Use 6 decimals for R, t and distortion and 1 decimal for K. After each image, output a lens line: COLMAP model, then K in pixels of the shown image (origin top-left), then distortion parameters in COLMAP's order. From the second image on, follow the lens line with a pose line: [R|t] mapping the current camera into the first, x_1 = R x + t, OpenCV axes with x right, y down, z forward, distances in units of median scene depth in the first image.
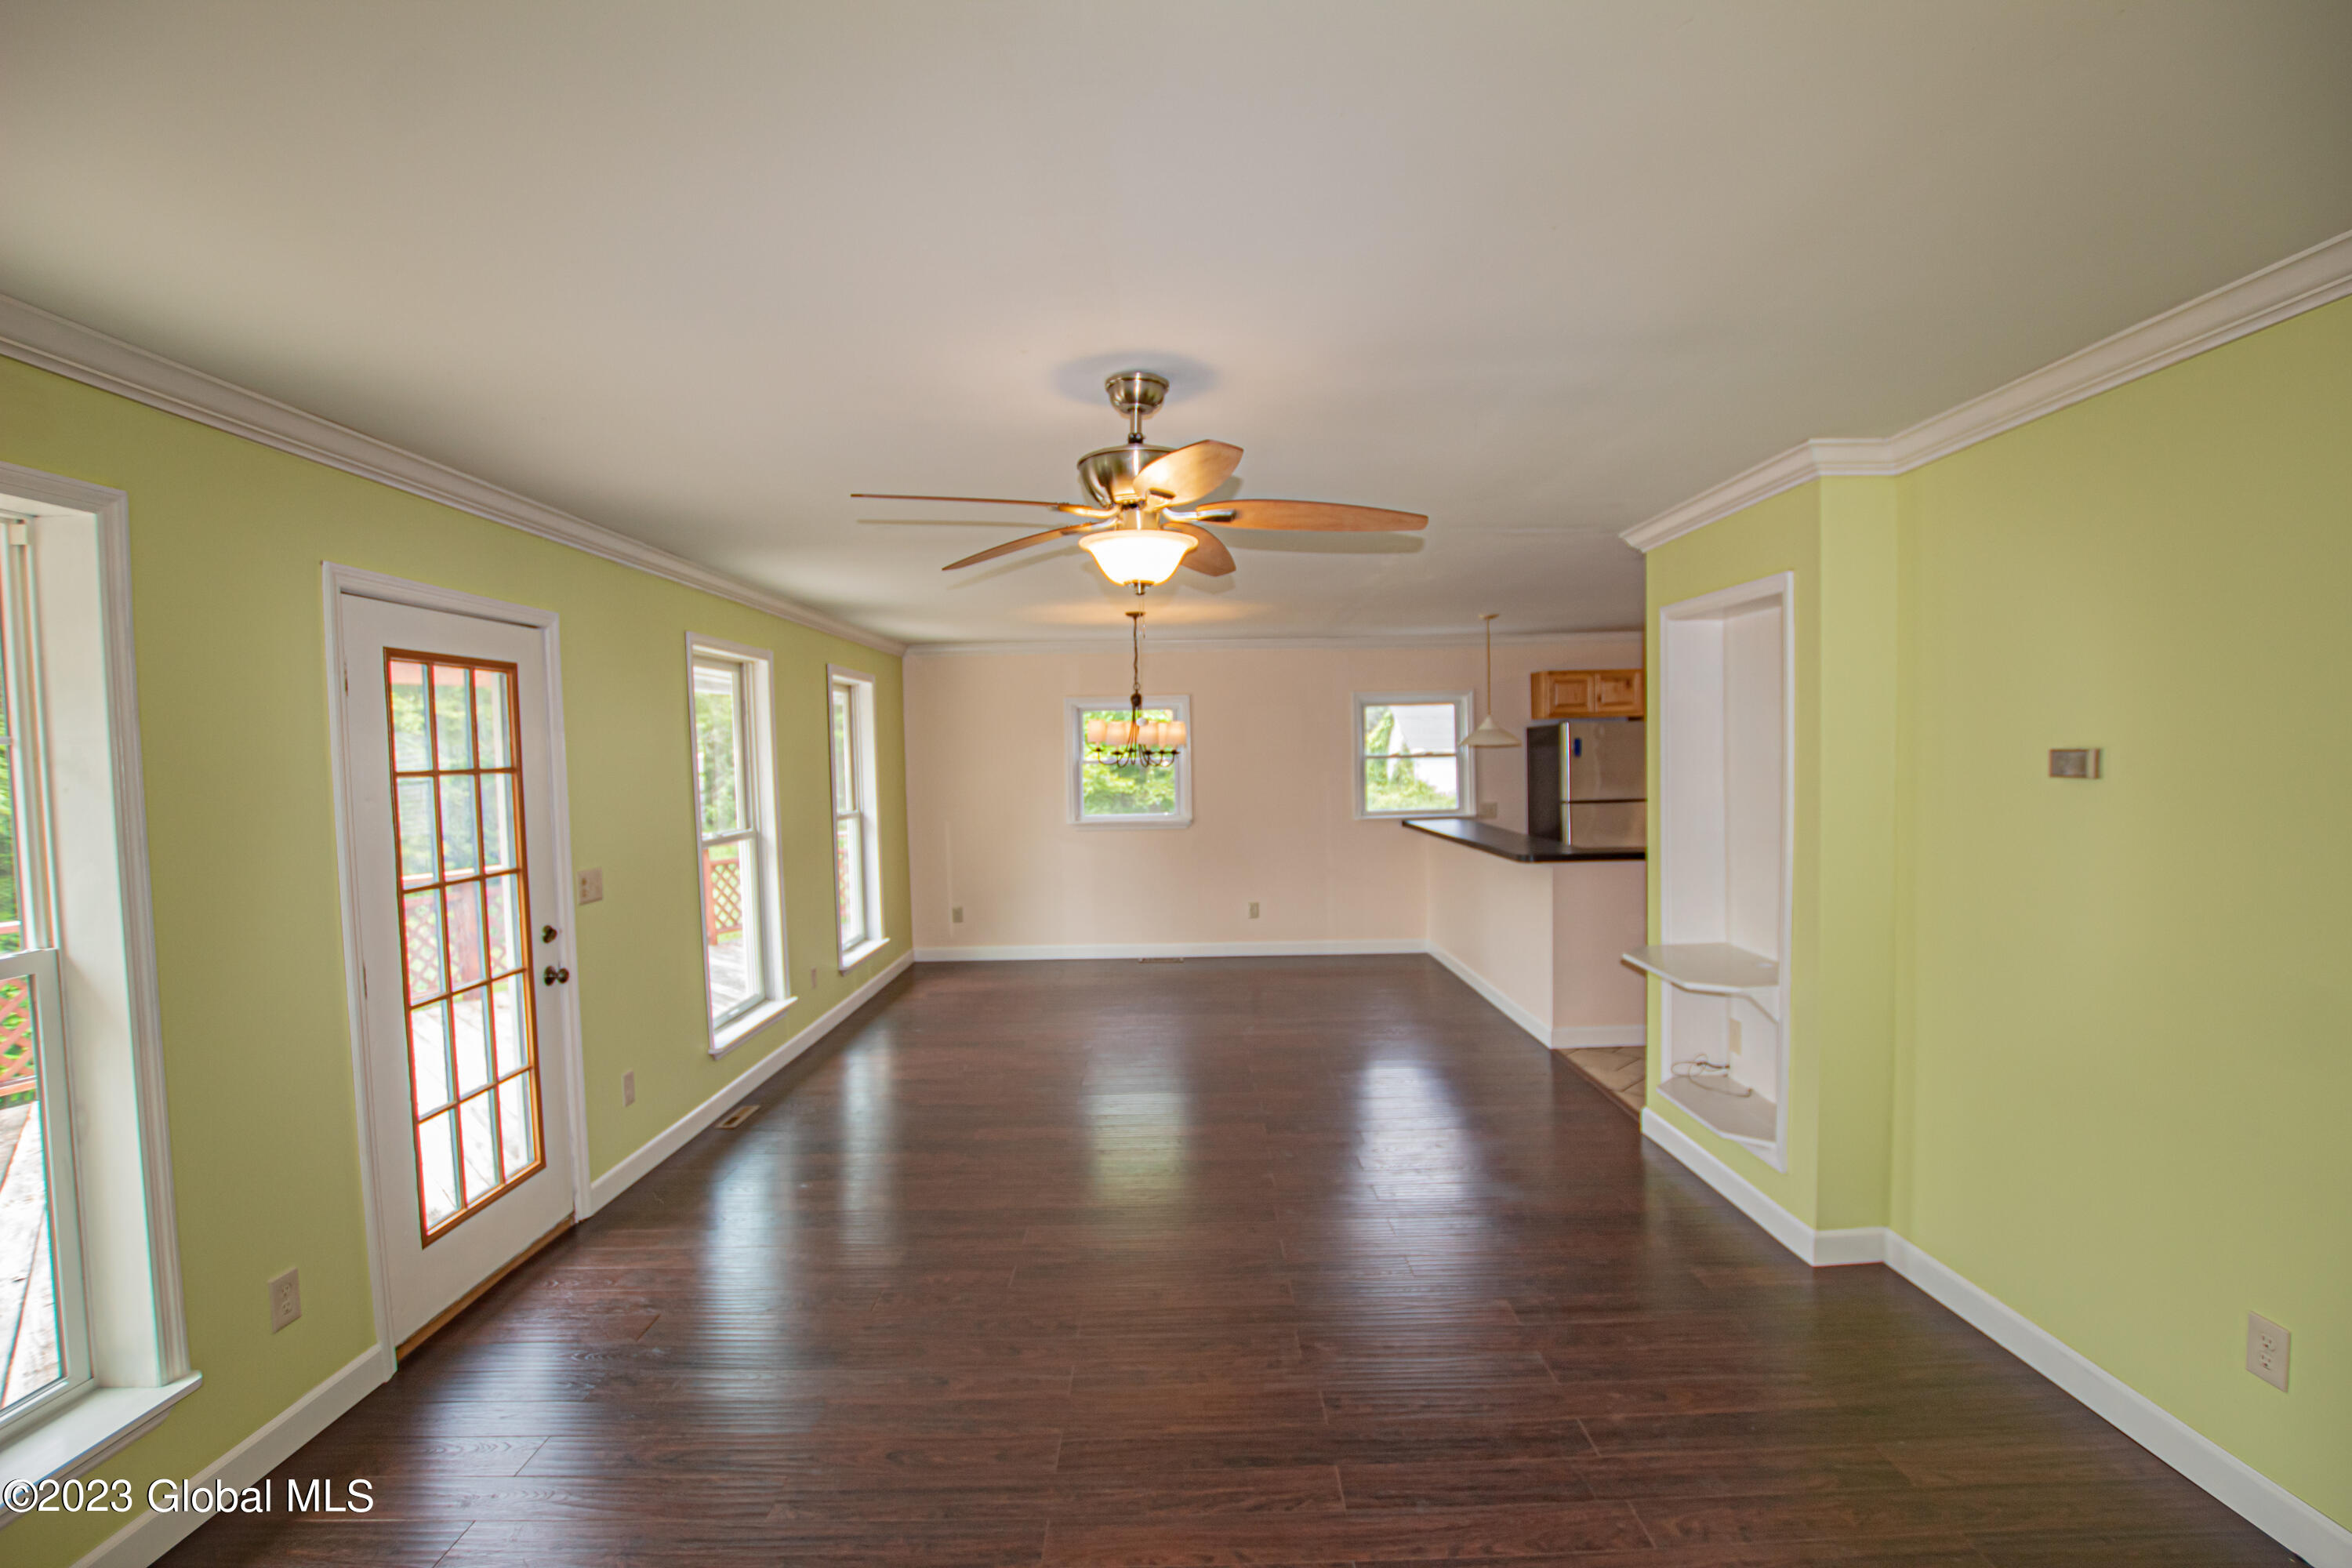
lens RADIAL K [[1092.8, 0, 1181.1], [0, 1092.8, 791.1], [0, 0, 1]] dist [-0.034856, 0.005485]
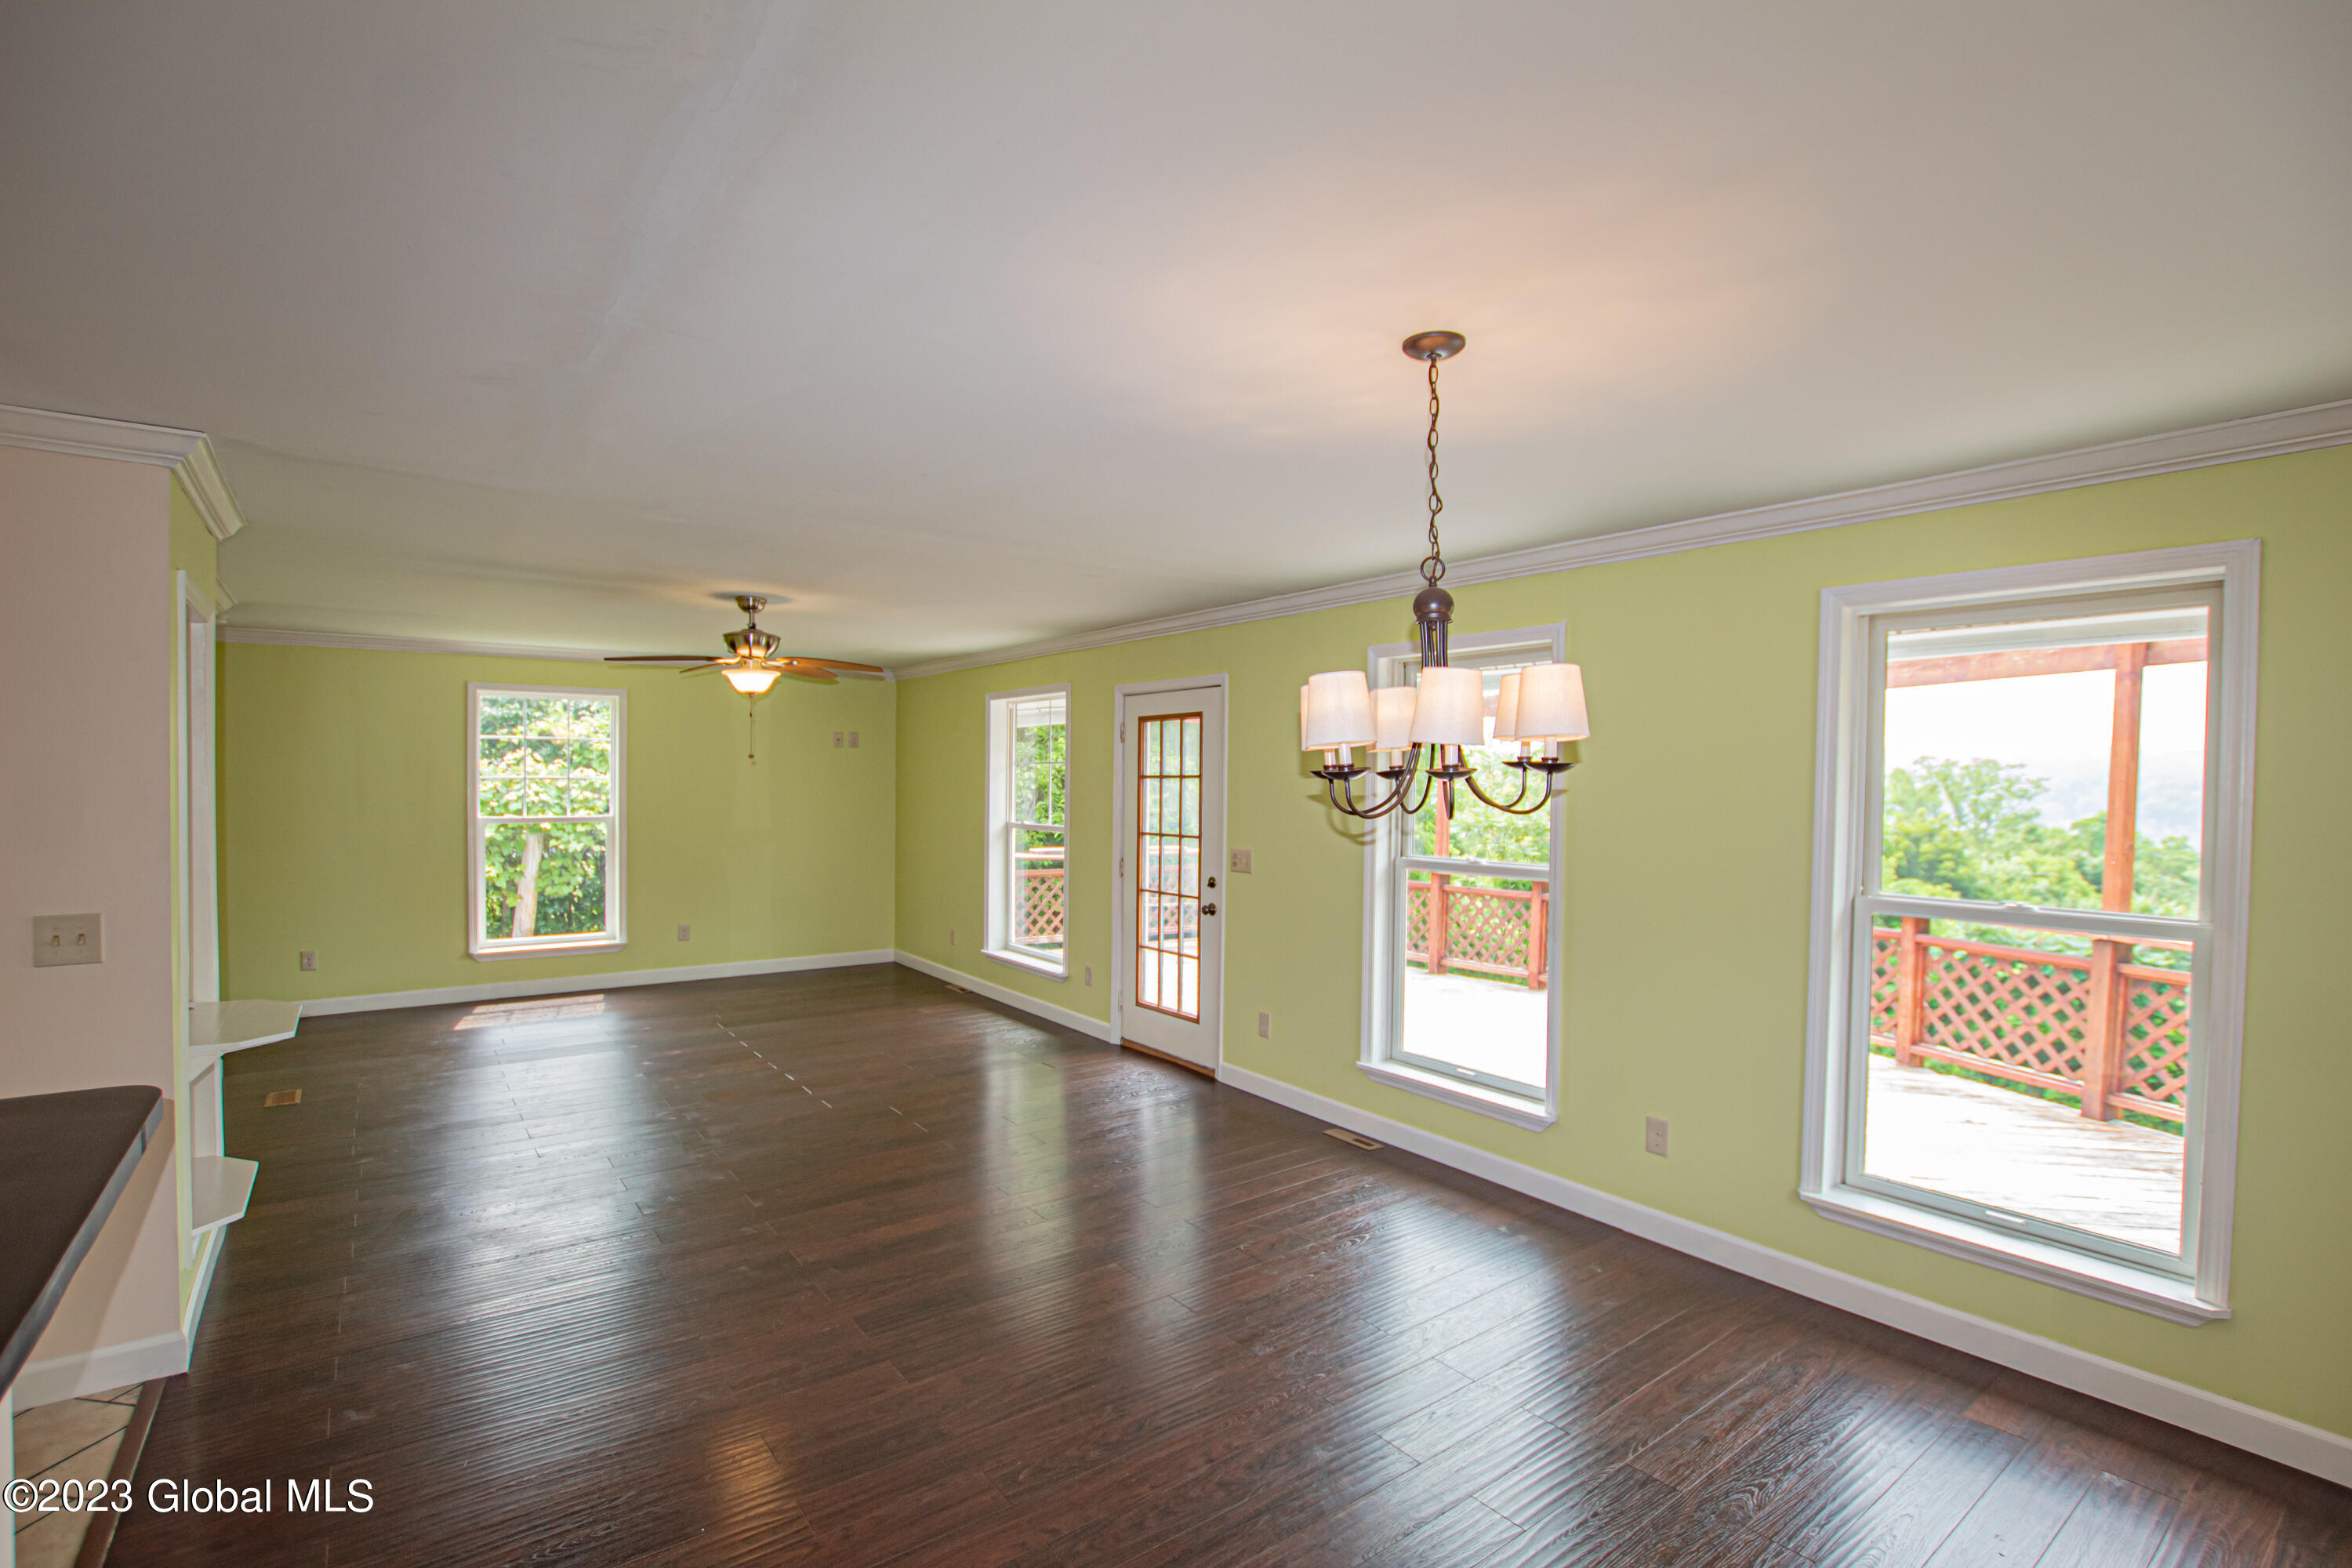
lens RADIAL K [[1092.8, 0, 1164.4], [0, 1092.8, 803.9], [0, 0, 1]] dist [-0.034856, 0.005485]
pose [[-0.806100, 0.027135, -0.591157, 0.382371], [-0.014668, 0.997725, 0.065798, -0.080013], [0.591597, 0.061711, -0.803869, 2.125965]]
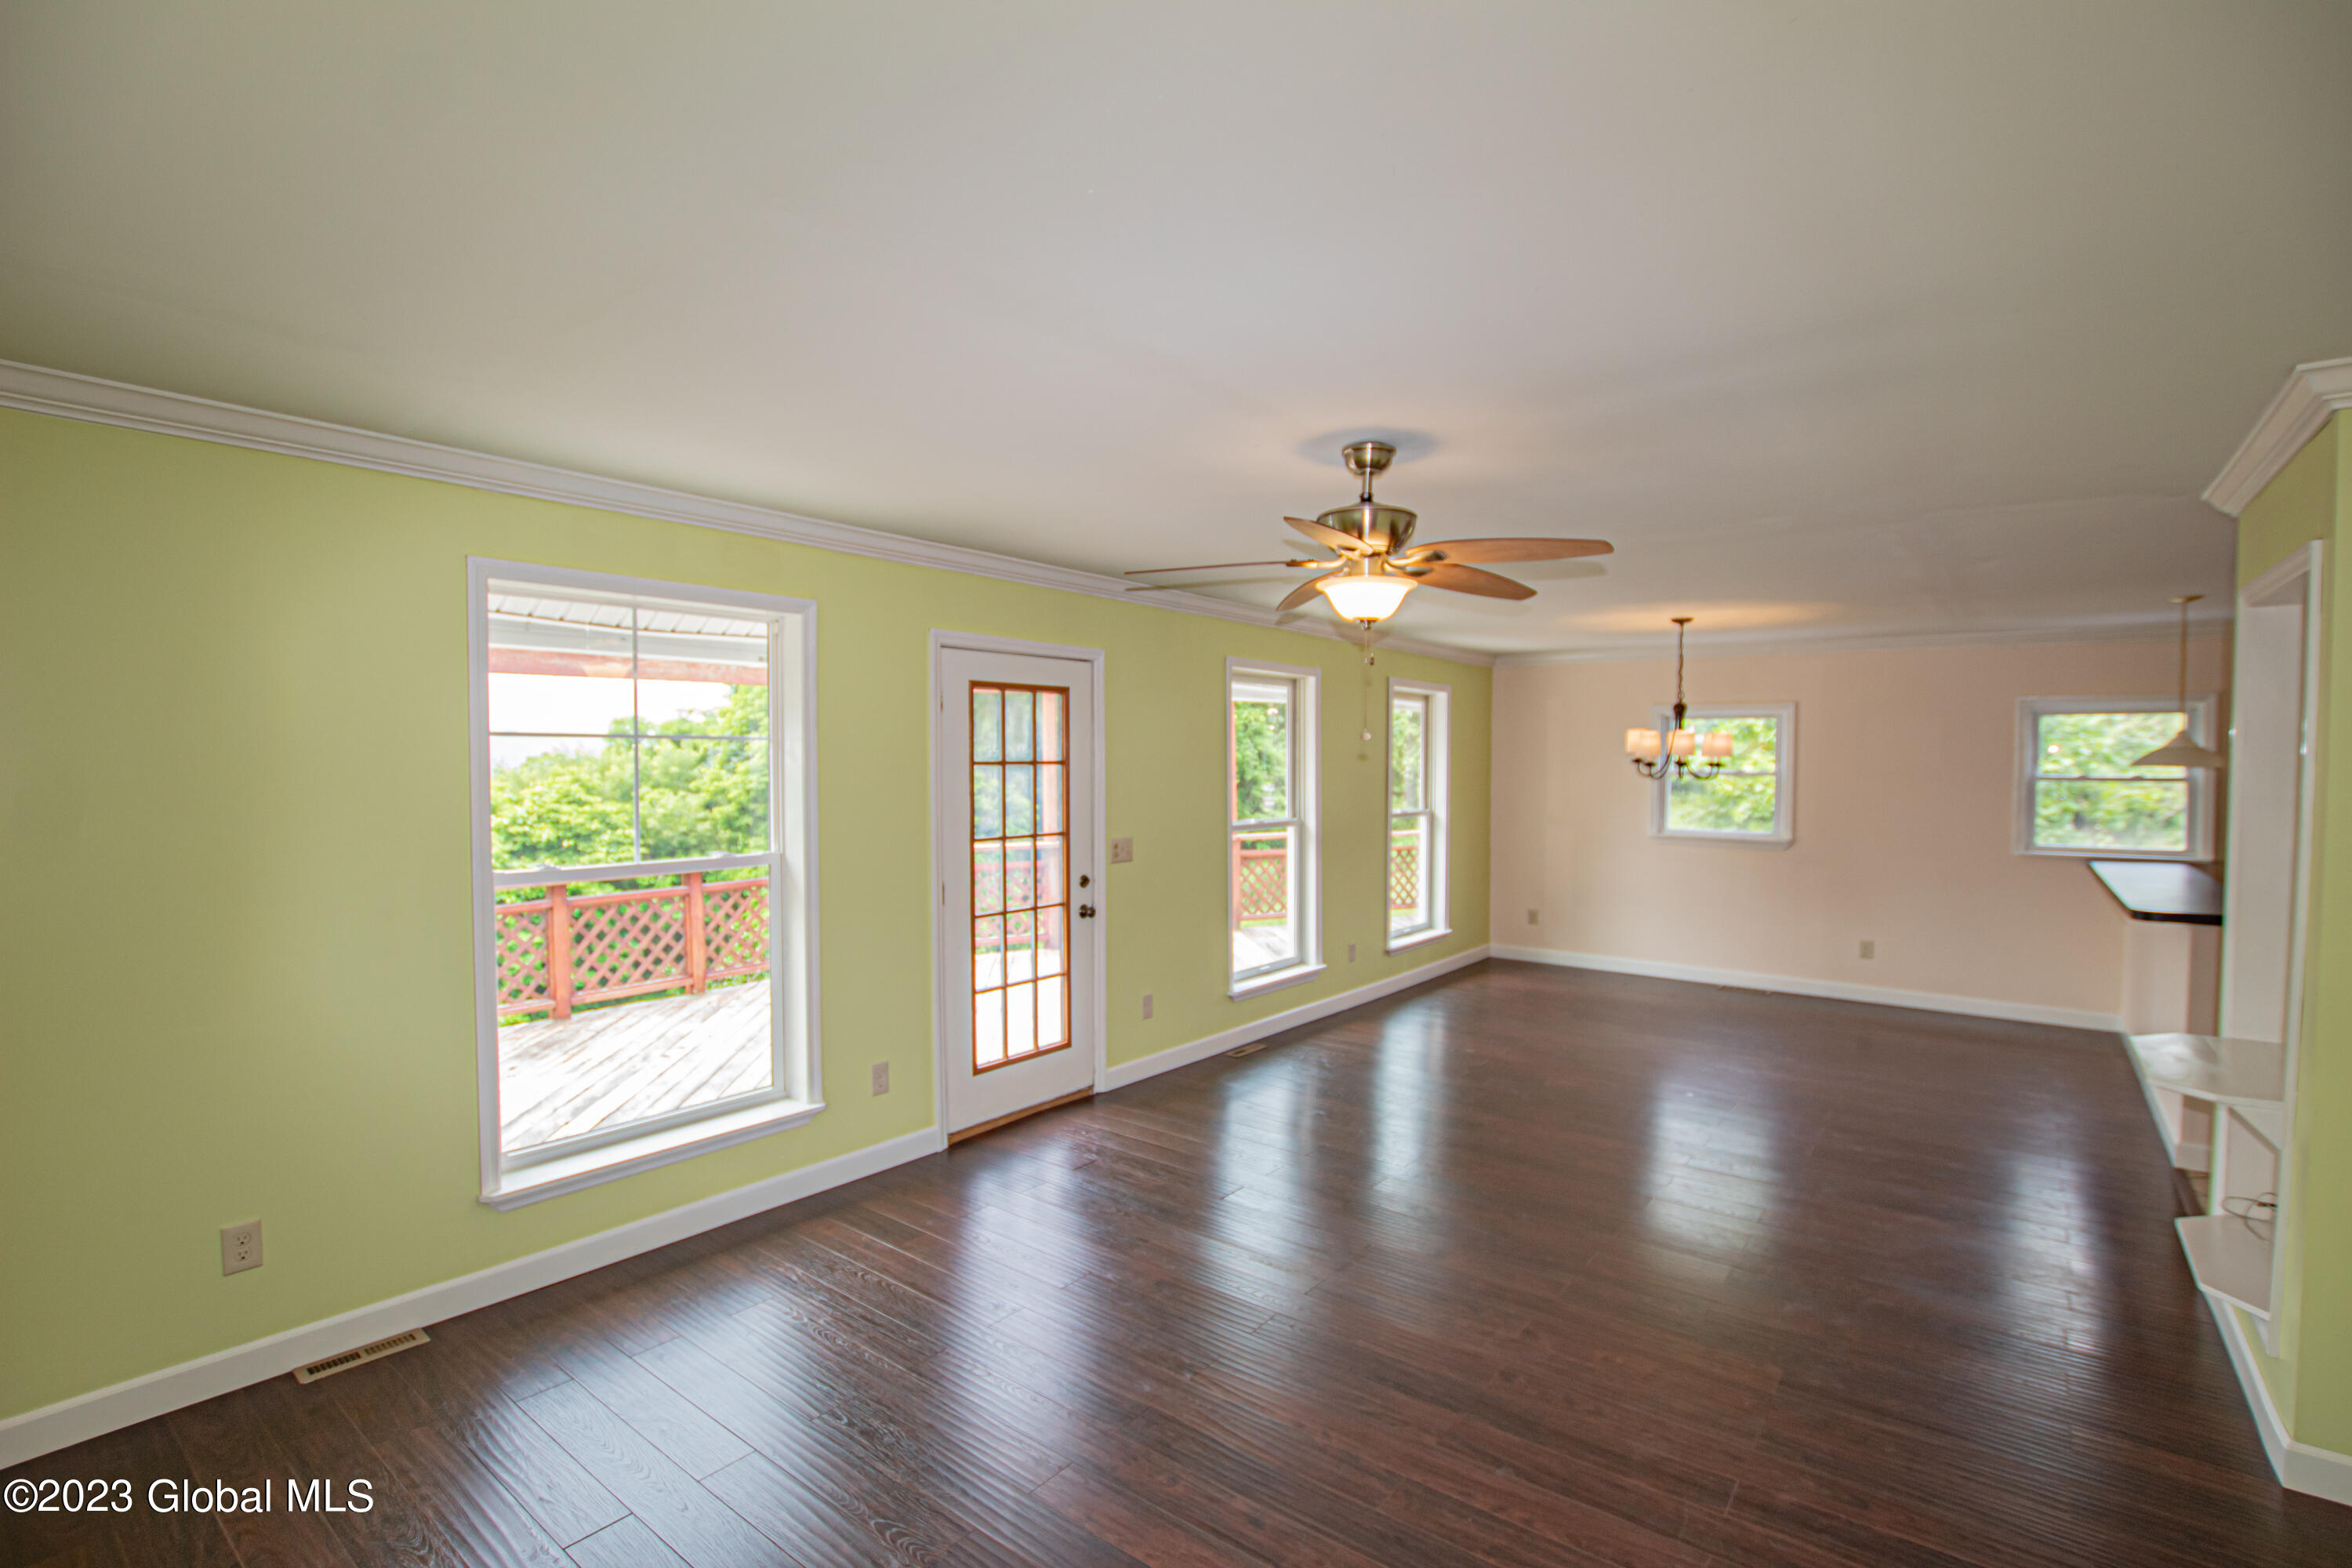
lens RADIAL K [[1092.8, 0, 1176.4], [0, 1092.8, 788.2], [0, 0, 1]] dist [-0.034856, 0.005485]
pose [[0.785502, 0.042953, -0.617366, 0.355748], [-0.045819, 0.998887, 0.011199, -0.008010], [0.617160, 0.019491, 0.786596, -0.035900]]
